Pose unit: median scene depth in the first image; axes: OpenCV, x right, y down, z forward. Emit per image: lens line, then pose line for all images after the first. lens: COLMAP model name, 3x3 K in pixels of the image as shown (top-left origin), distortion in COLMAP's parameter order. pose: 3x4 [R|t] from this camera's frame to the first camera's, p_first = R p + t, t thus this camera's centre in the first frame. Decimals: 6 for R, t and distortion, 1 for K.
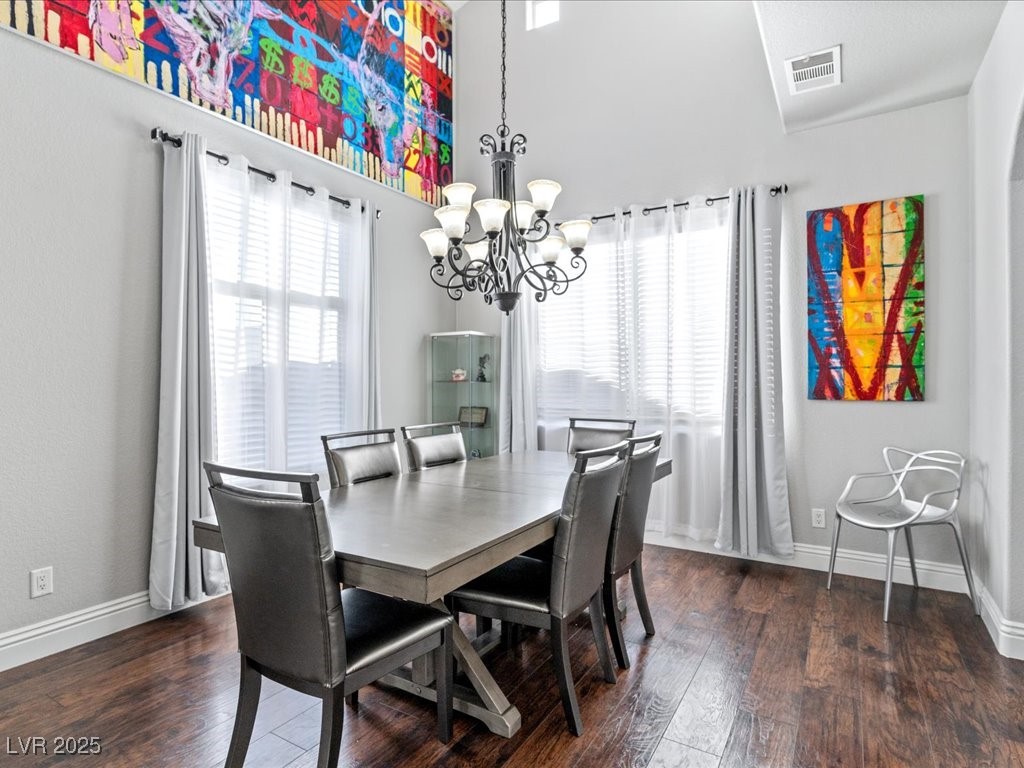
lens RADIAL K [[554.9, 0, 510.8], [0, 554.9, 392.2], [0, 0, 1]] dist [0.001575, 0.001903]
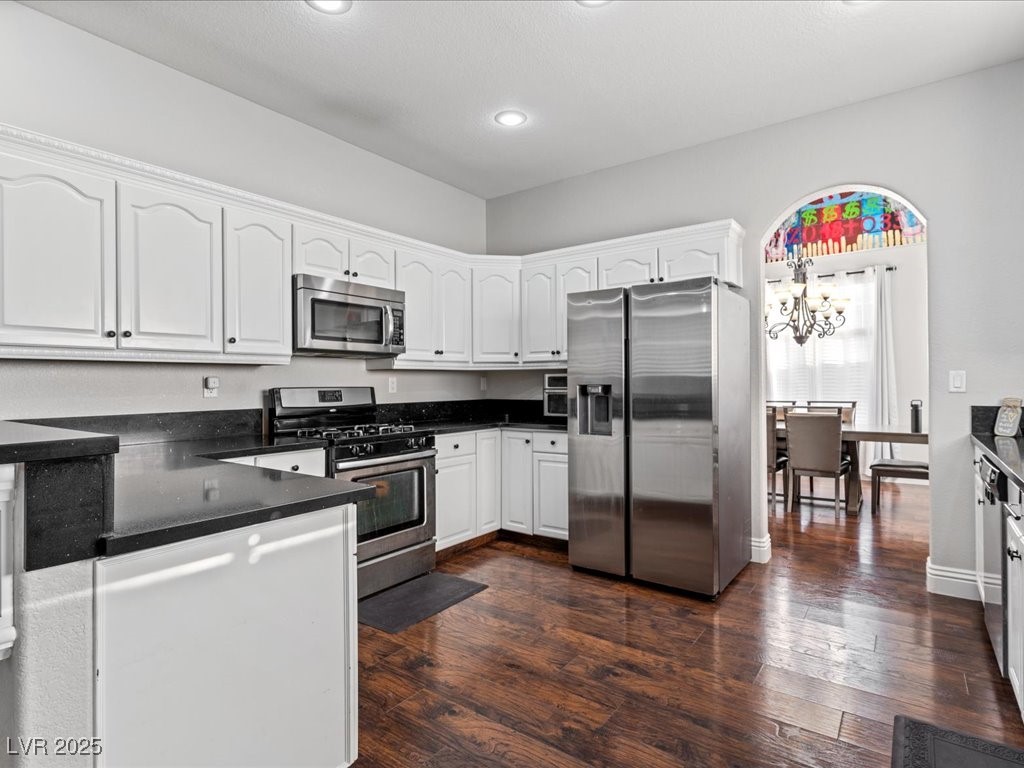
lens RADIAL K [[536.8, 0, 512.0], [0, 536.8, 384.0], [0, 0, 1]] dist [0.001301, 0.000382]
pose [[-0.099449, 0.017709, -0.994885, 1.606820], [0.007280, 0.999828, 0.017069, -0.041111], [0.995016, -0.005545, -0.099561, 0.114189]]
